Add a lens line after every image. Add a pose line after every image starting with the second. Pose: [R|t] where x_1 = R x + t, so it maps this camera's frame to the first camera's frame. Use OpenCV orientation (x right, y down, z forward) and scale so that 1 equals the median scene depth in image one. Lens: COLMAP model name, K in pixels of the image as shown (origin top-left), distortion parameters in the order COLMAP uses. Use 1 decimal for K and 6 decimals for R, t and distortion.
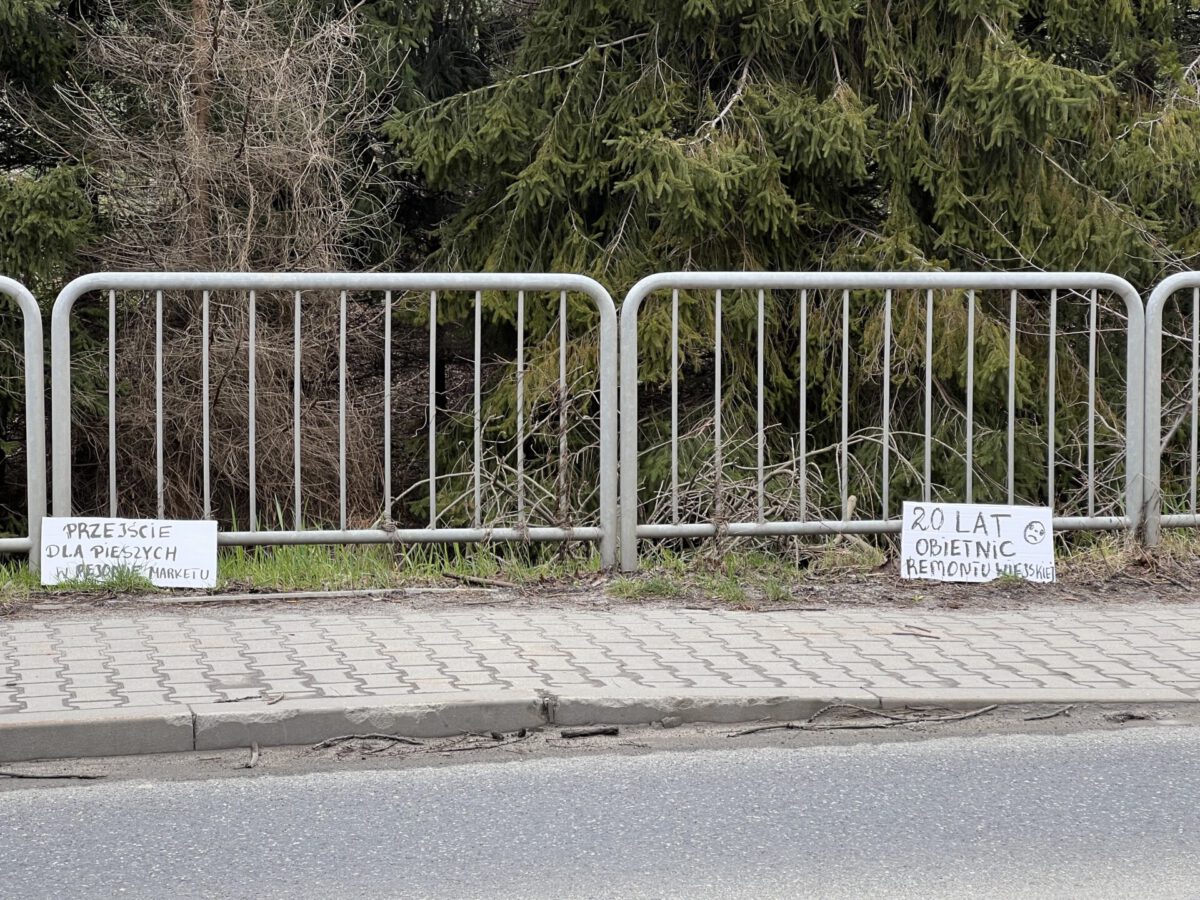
lens RADIAL K [[2781.2, 0, 599.7], [0, 2781.2, 409.8], [0, 0, 1]] dist [-0.150439, 5.733776]
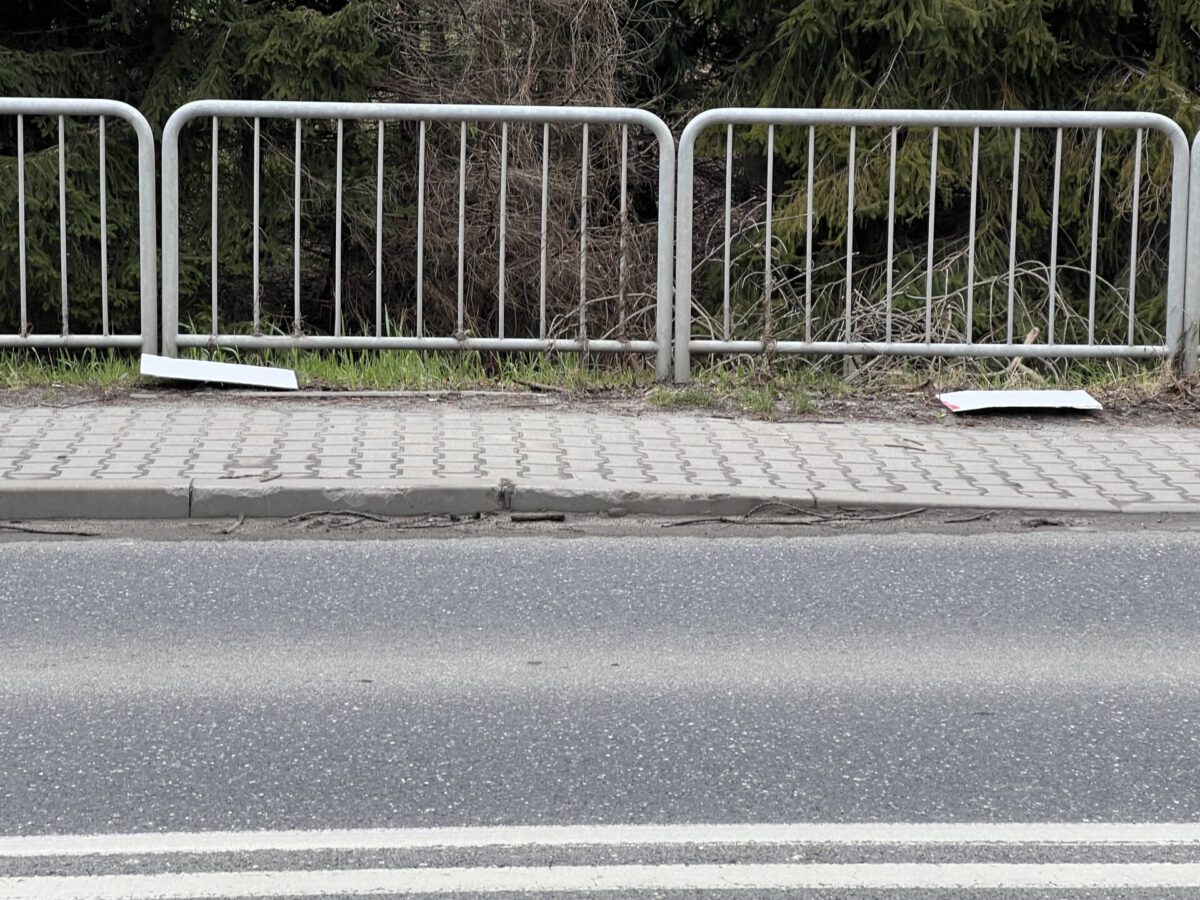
lens RADIAL K [[2781.2, 0, 599.7], [0, 2781.2, 409.8], [0, 0, 1]] dist [-0.150439, 5.733776]
pose [[0.984261, 0.031882, -0.173822, 0.169119], [-0.021598, 0.997920, 0.060734, 0.003166], [0.175397, -0.056024, 0.982903, -0.075373]]
